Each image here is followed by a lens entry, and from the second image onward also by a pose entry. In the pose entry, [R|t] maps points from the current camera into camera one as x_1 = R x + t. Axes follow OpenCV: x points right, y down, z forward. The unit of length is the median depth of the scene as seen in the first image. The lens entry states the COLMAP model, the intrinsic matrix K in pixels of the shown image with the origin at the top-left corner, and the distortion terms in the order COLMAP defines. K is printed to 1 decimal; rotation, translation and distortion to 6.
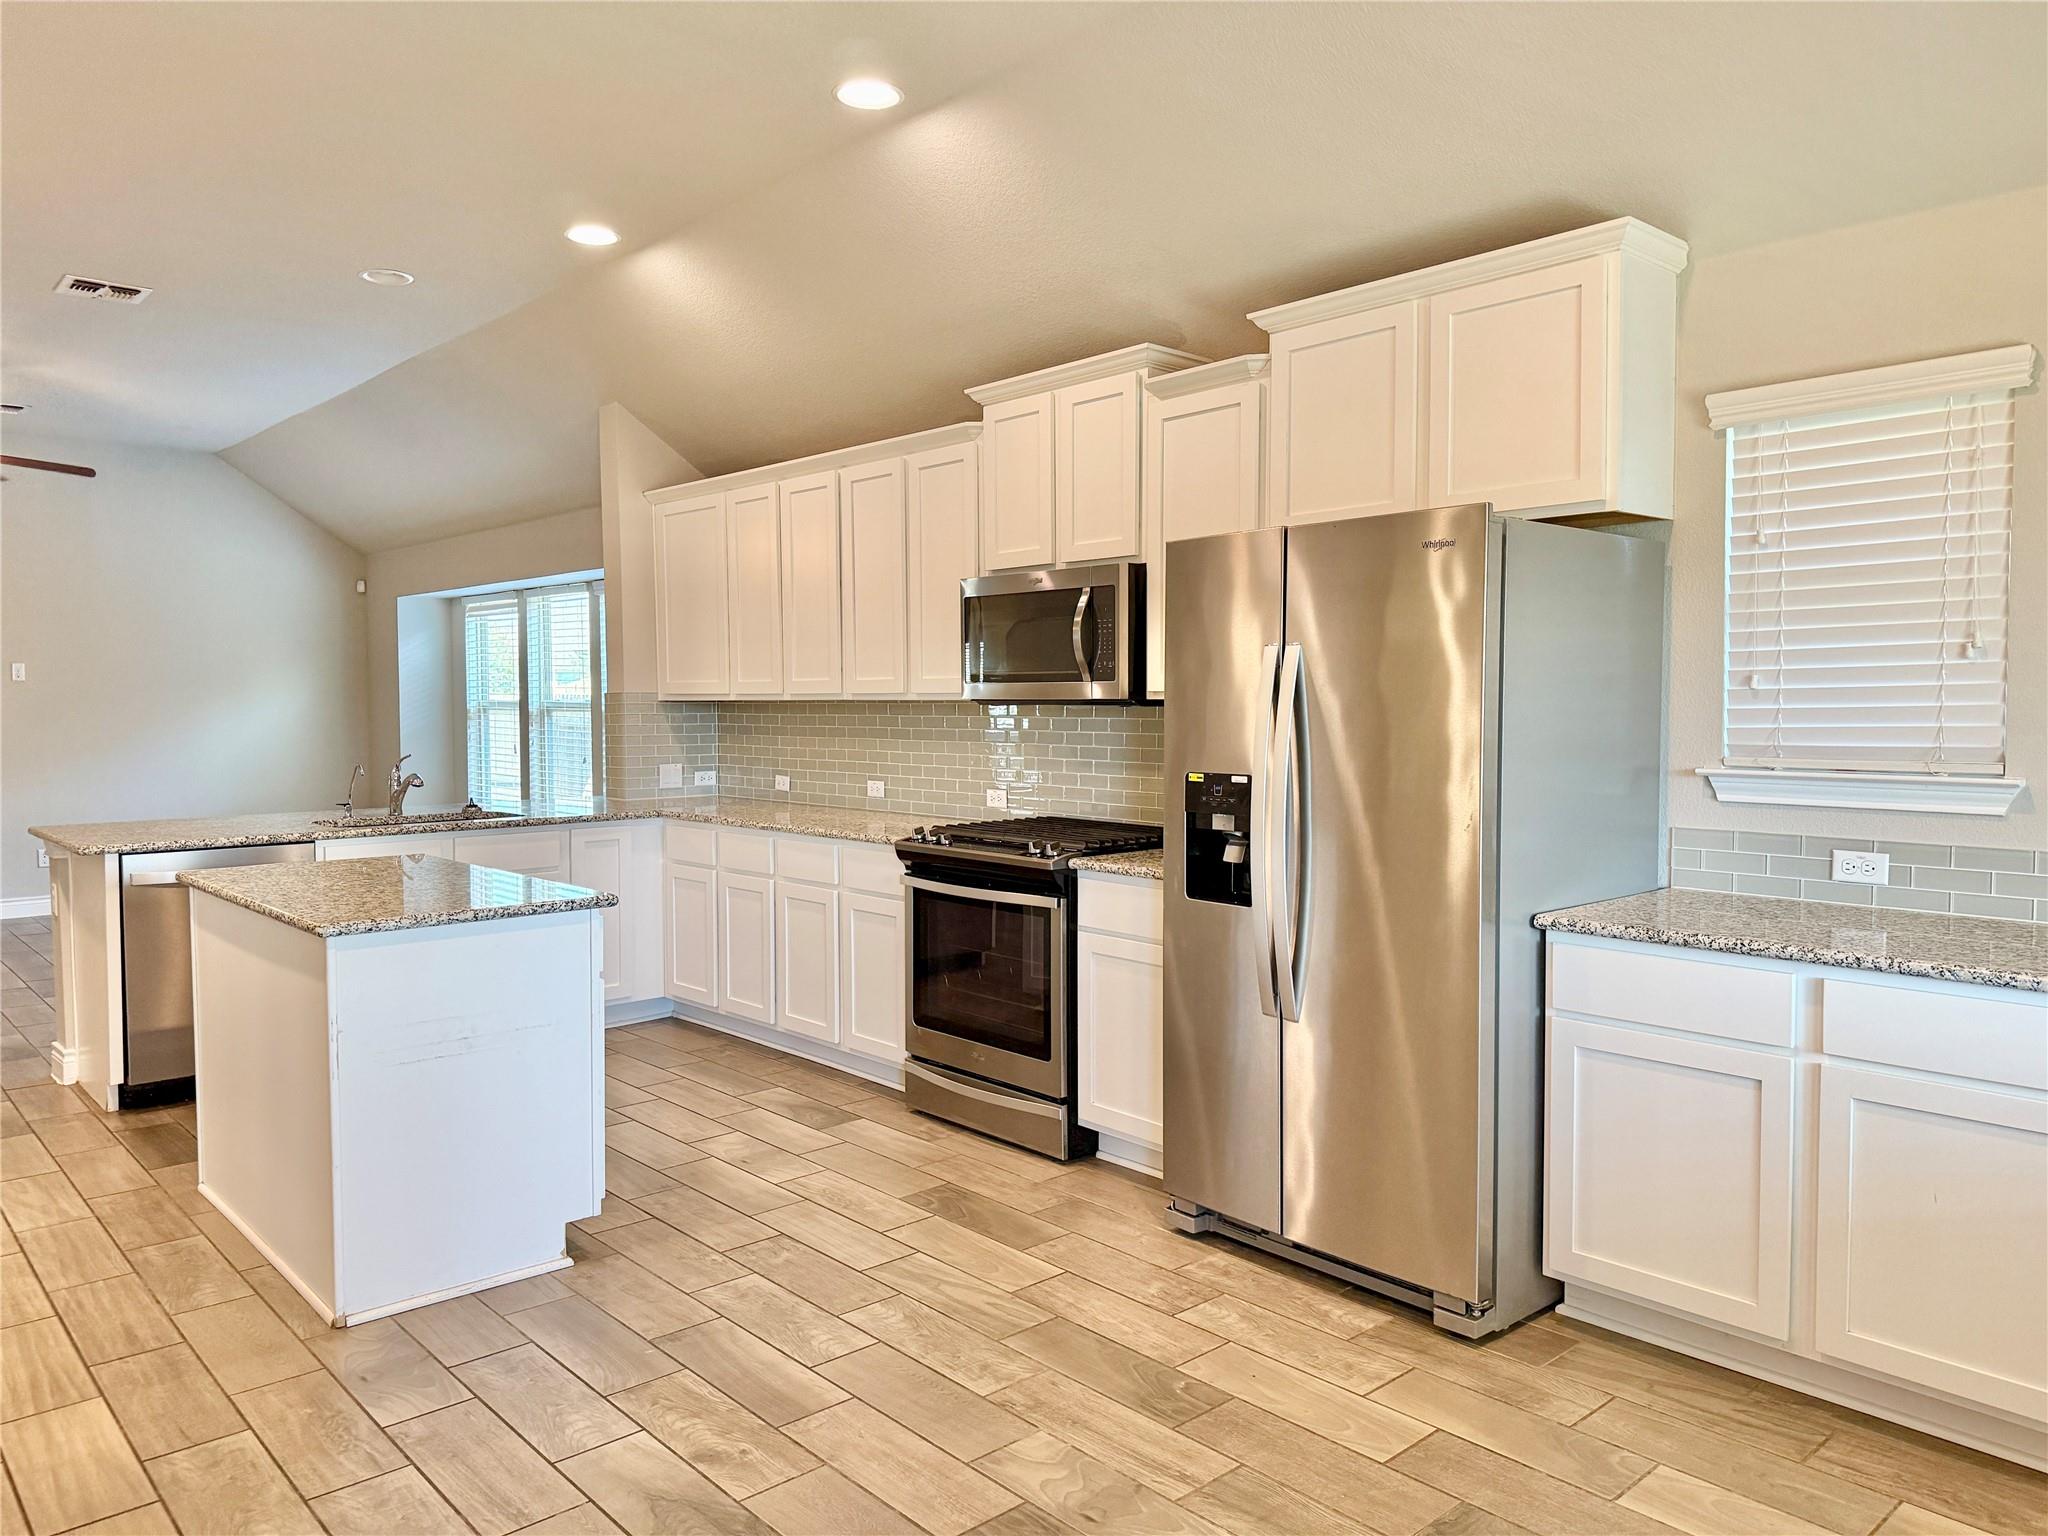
lens RADIAL K [[1434.3, 0, 994.8], [0, 1434.3, 759.0], [0, 0, 1]] dist [0.051923, -0.056197]
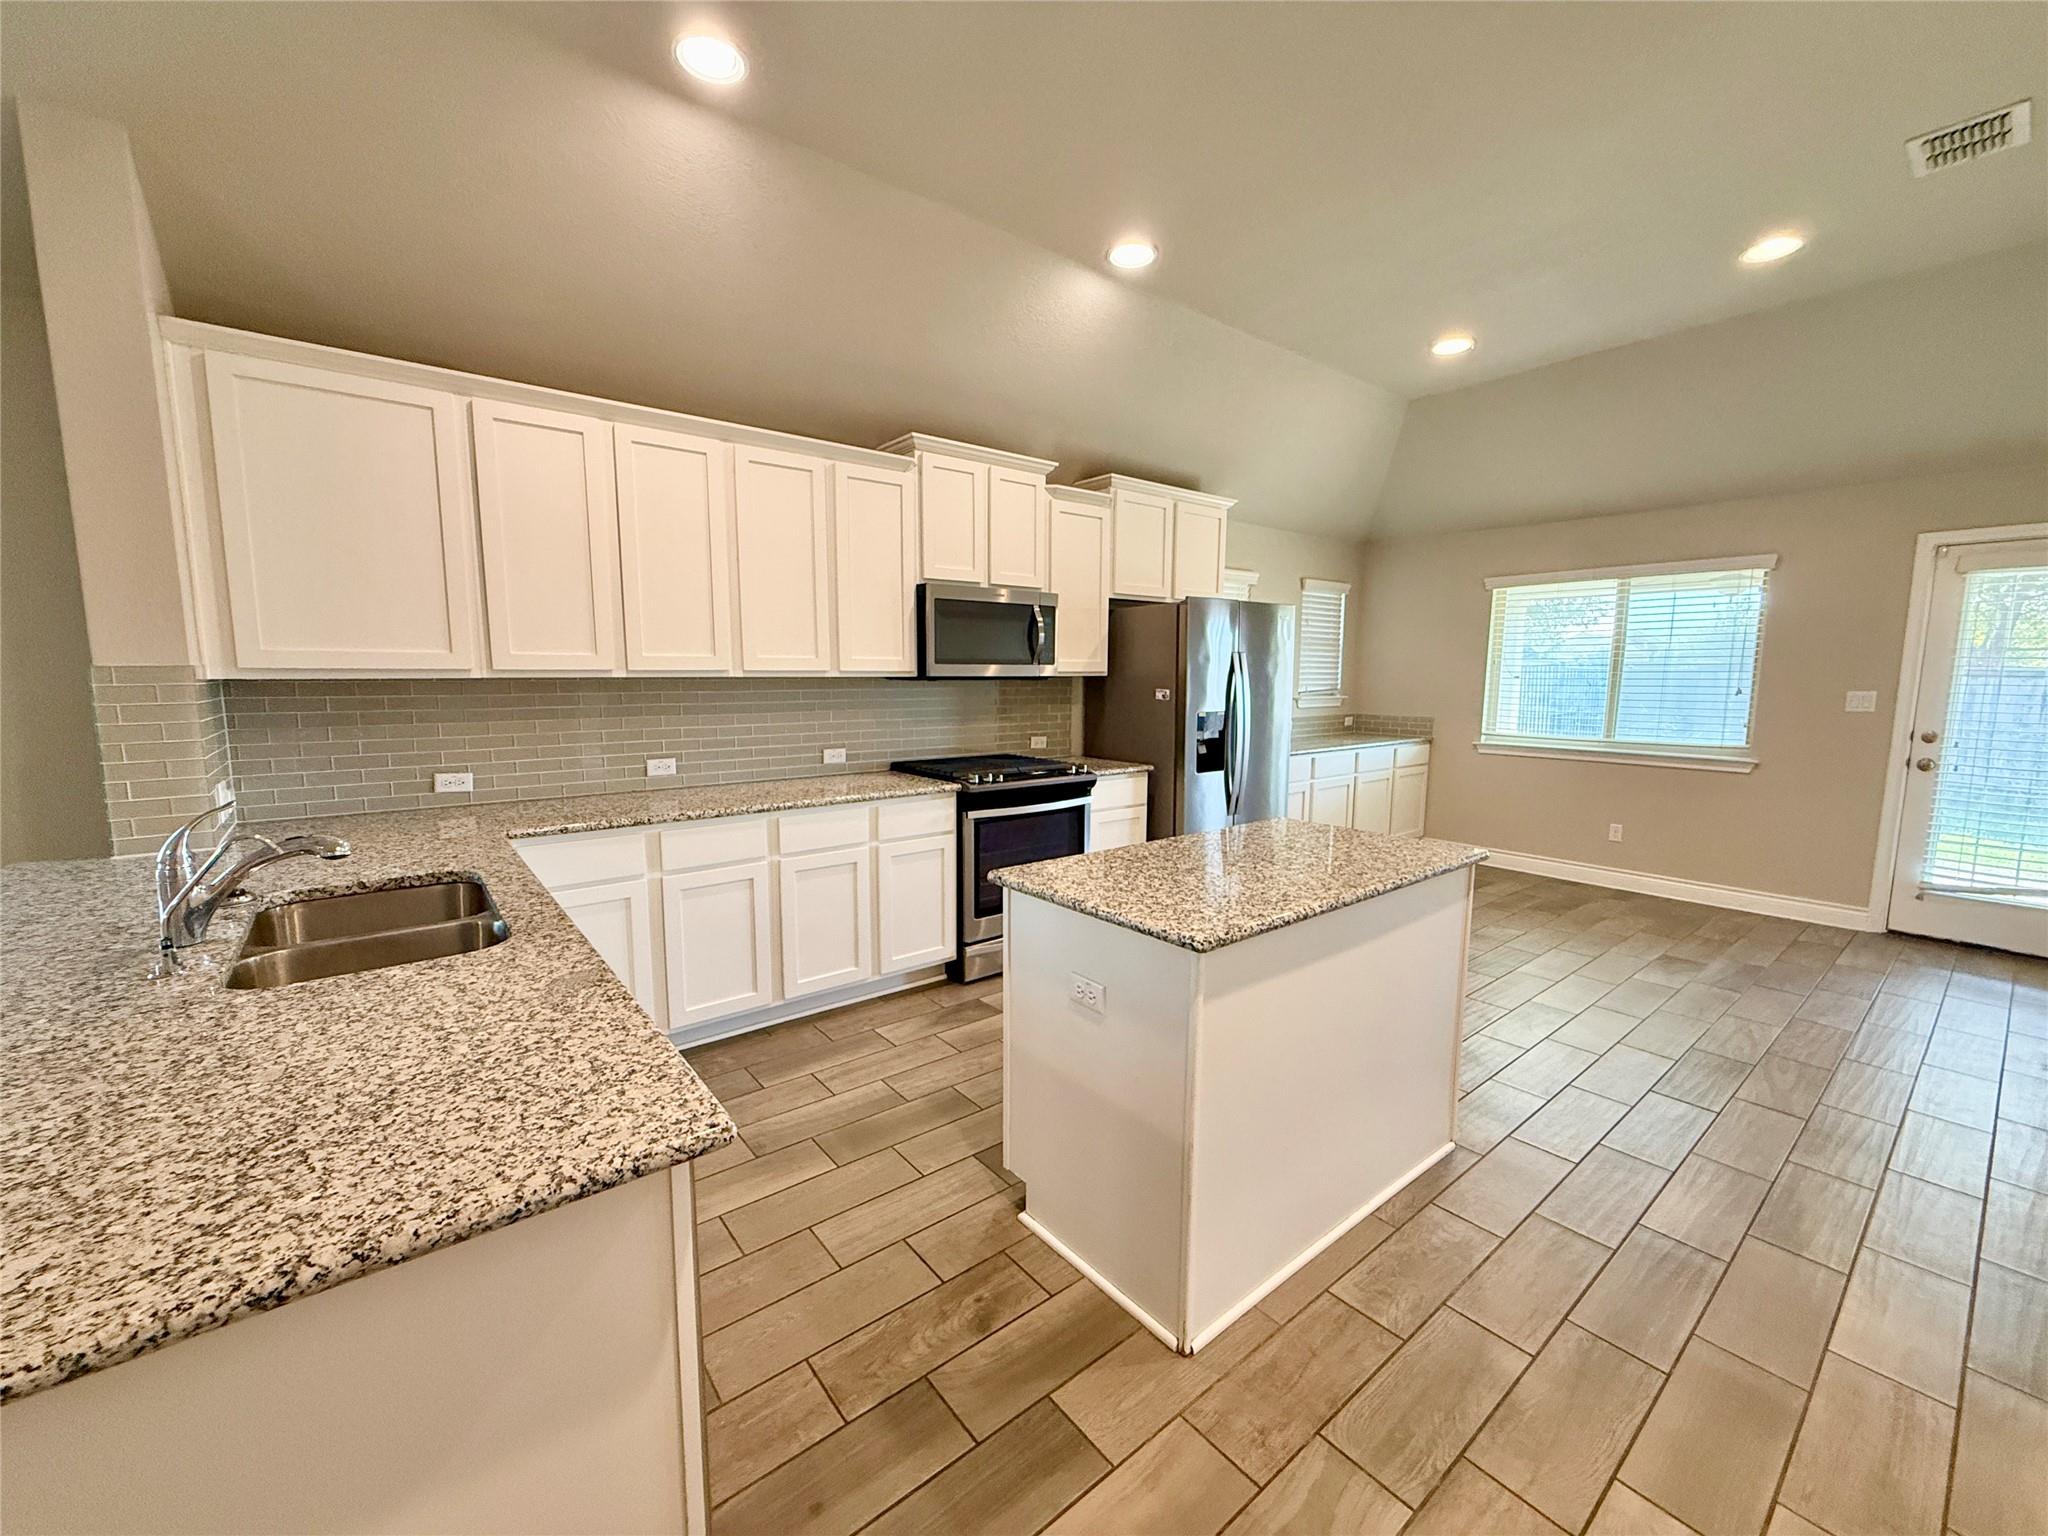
lens RADIAL K [[813.5, 0, 1026.5], [0, 813.5, 767.7], [0, 0, 1]] dist [-0.003804, 0.000688]
pose [[0.055047, -0.111526, 0.992236, -1.050643], [0.042748, 0.993095, 0.109251, -0.049370], [-0.997568, 0.036402, 0.059435, 1.189958]]
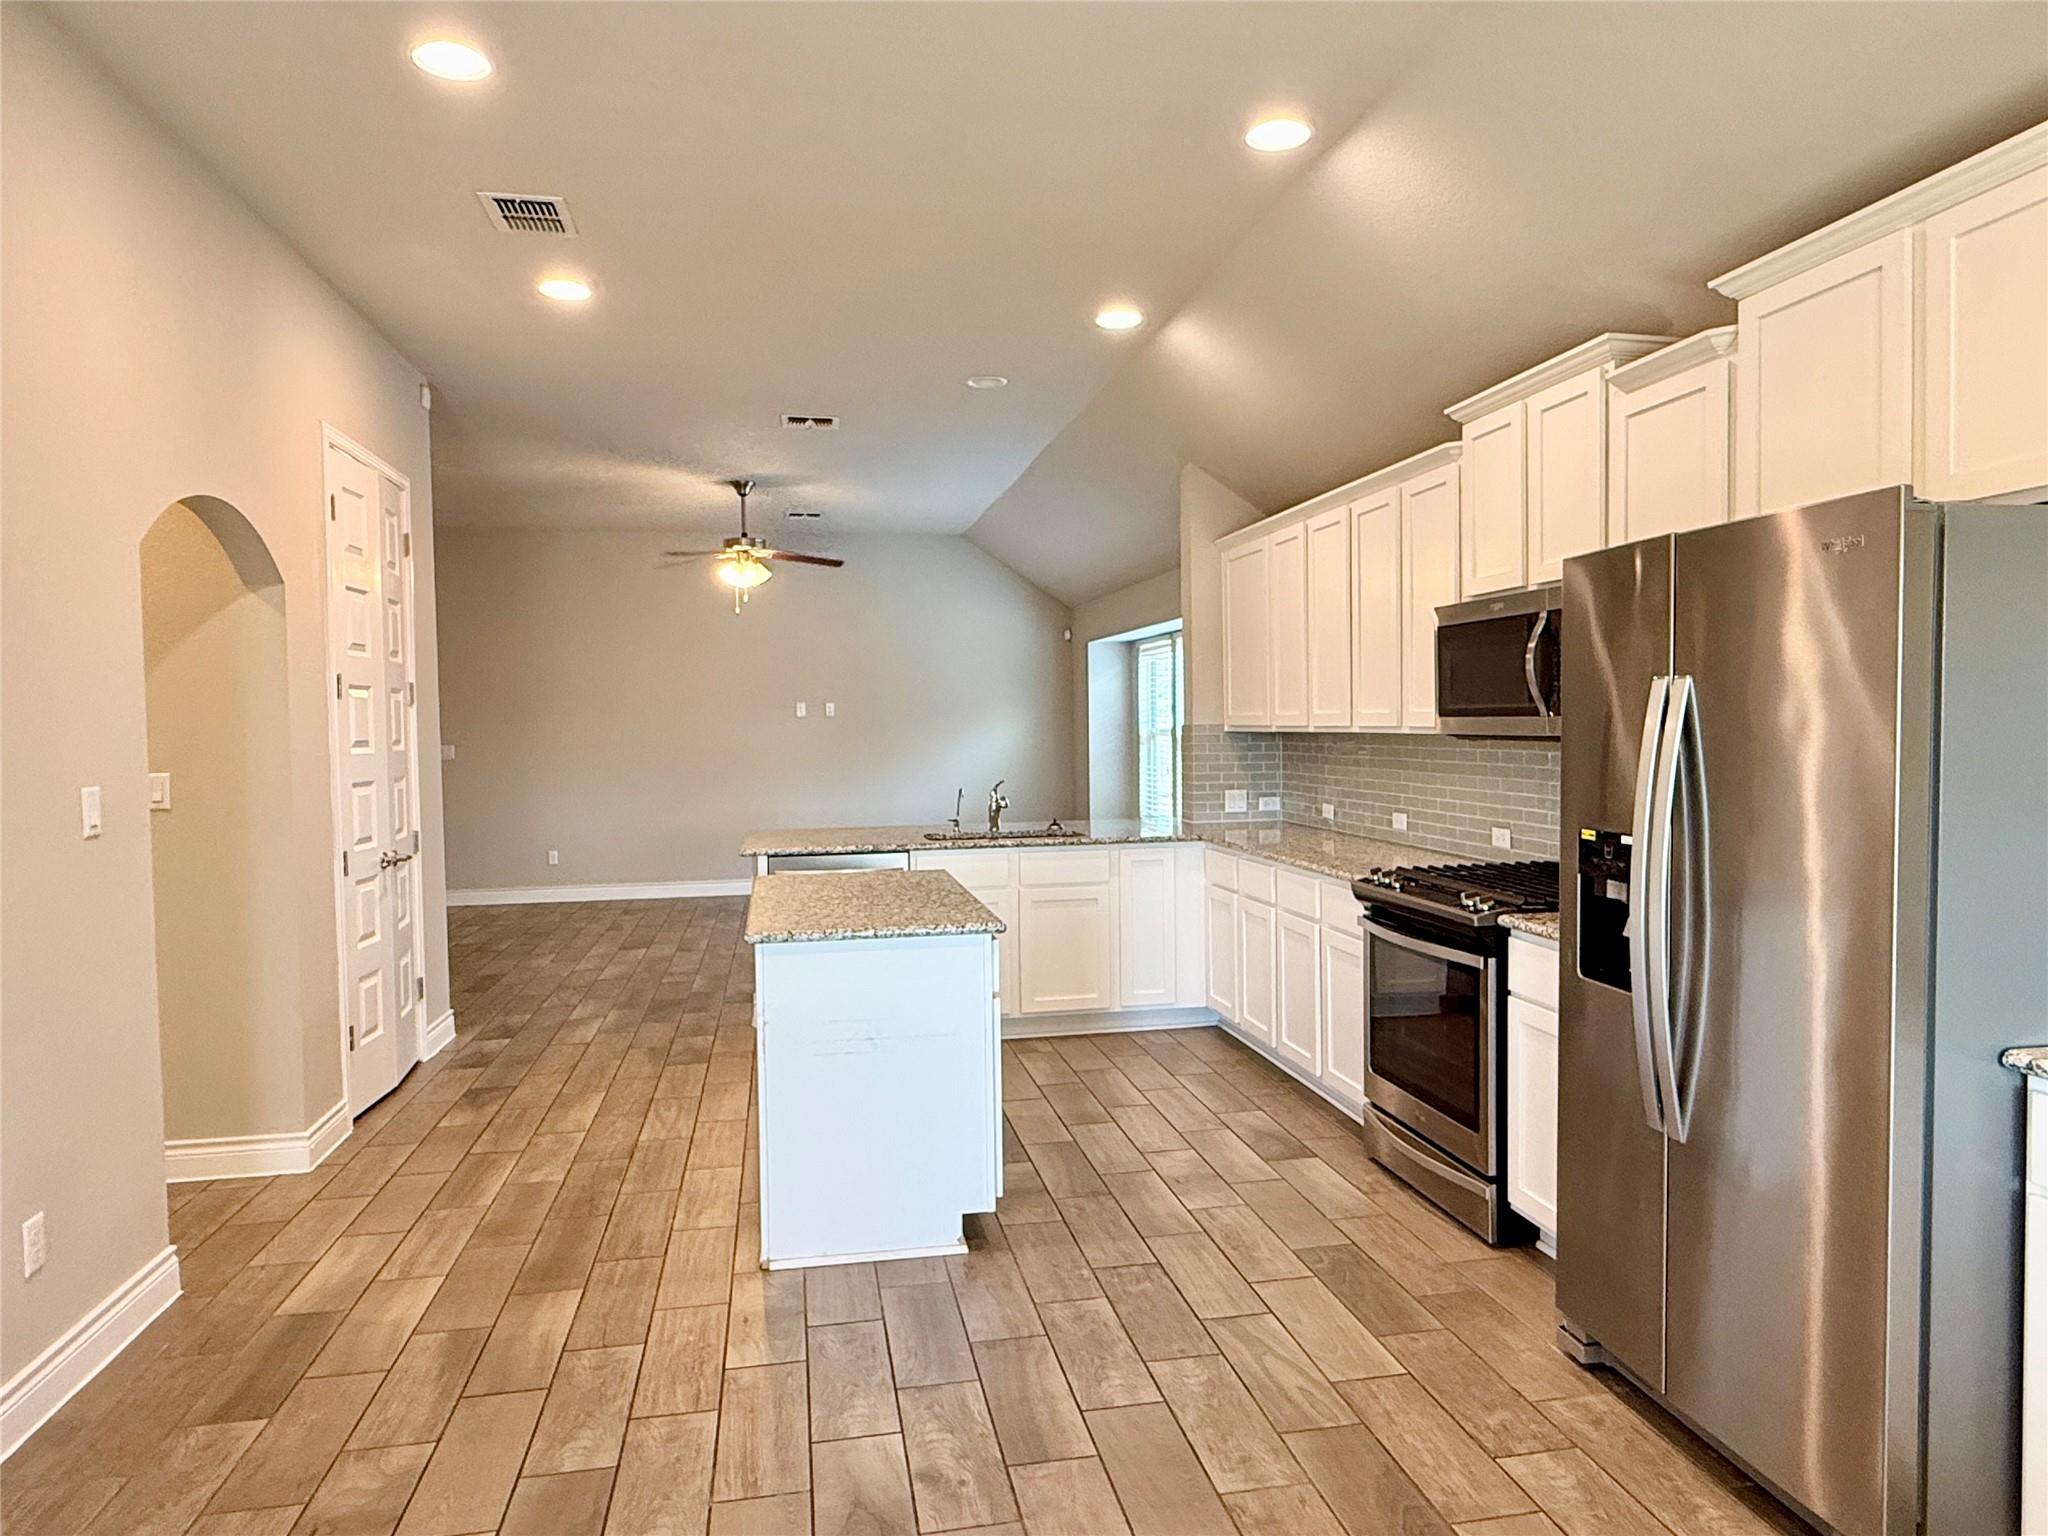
lens RADIAL K [[1280.5, 0, 1031.7], [0, 1280.5, 768.3], [0, 0, 1]] dist [0.003041, 0.004568]
pose [[0.861010, 0.010907, -0.508471, 0.244487], [-0.011638, 0.999931, 0.001741, -0.024213], [0.508455, 0.004418, 0.861077, 0.175096]]
